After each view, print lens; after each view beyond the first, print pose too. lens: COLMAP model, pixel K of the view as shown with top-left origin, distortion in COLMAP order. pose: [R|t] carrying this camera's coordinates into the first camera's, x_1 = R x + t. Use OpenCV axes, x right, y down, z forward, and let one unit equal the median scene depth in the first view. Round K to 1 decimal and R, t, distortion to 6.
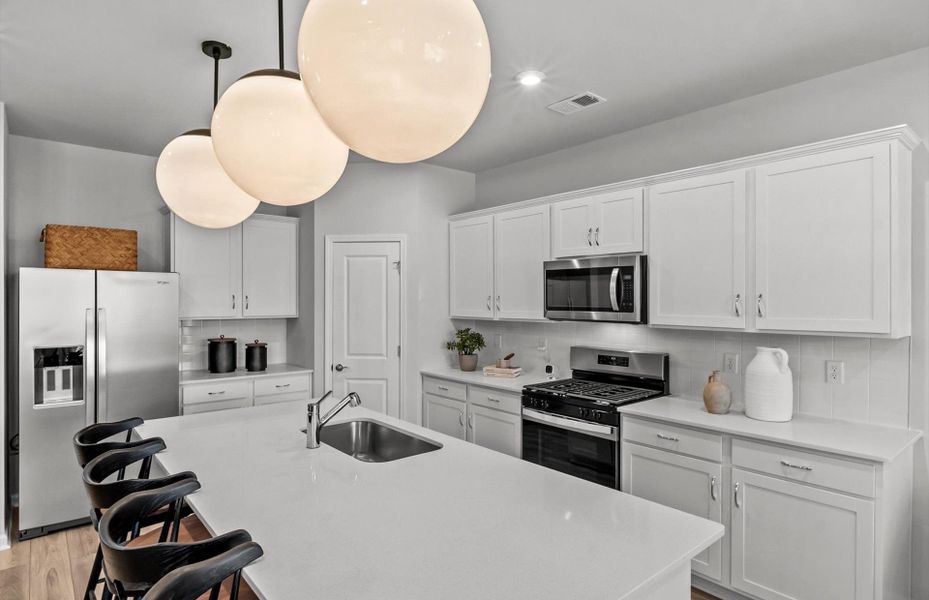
lens RADIAL K [[516.1, 0, 473.8], [0, 516.1, 292.9], [0, 0, 1]] dist [0.000828, -0.000116]
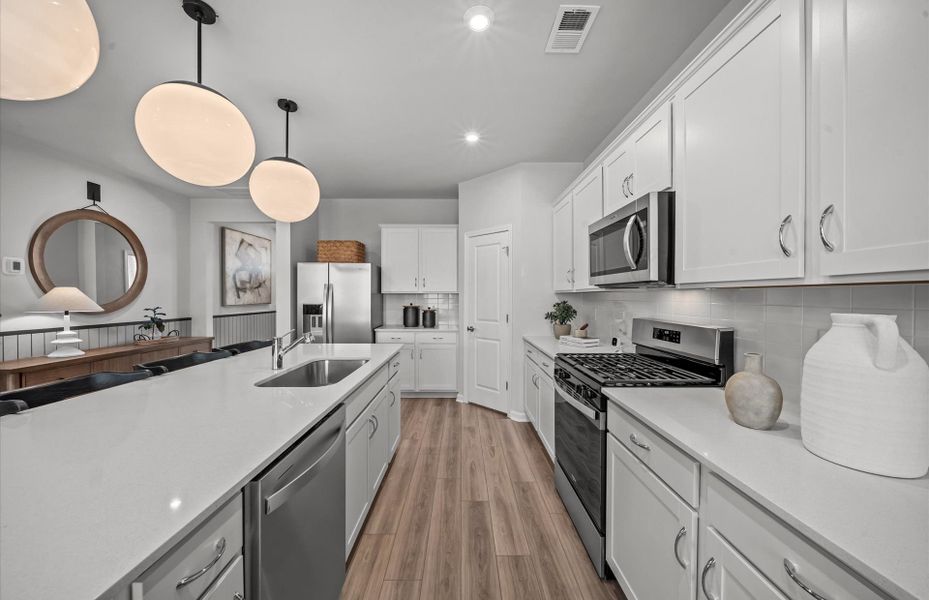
lens RADIAL K [[332.8, 0, 466.1], [0, 332.8, 293.5], [0, 0, 1]] dist [-0.006051, -0.000147]
pose [[0.764588, -0.005418, -0.644496, 0.382154], [0.007952, 0.999968, 0.001027, 0.065227], [0.644470, -0.005910, 0.764607, 0.411582]]
